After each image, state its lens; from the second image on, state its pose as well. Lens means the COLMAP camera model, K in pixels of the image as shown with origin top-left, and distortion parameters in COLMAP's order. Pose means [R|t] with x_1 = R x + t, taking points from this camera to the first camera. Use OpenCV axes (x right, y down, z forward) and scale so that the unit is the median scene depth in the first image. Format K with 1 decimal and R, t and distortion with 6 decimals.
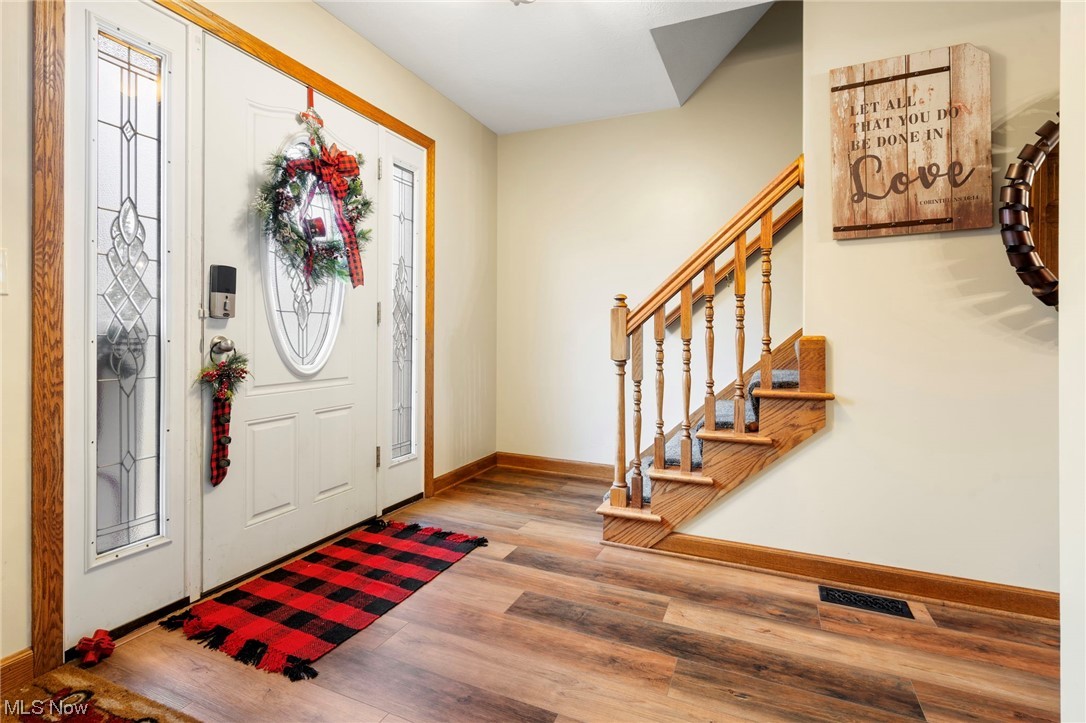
lens RADIAL K [[516.3, 0, 532.1], [0, 516.3, 334.6], [0, 0, 1]] dist [0.002172, -0.000231]
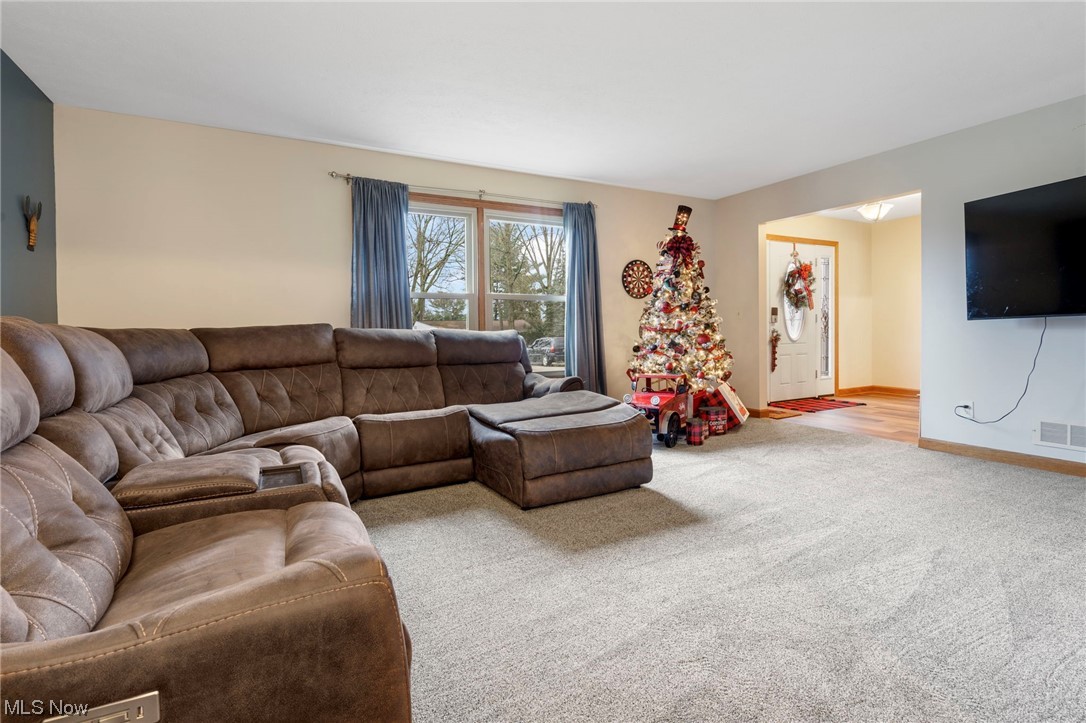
lens RADIAL K [[516.3, 0, 539.6], [0, 516.3, 352.2], [0, 0, 1]] dist [0.002172, -0.000231]
pose [[0.794866, -0.002741, -0.606779, 0.209144], [0.024095, 0.999344, 0.027050, 0.029414], [0.606306, -0.036121, 0.794411, -2.324922]]
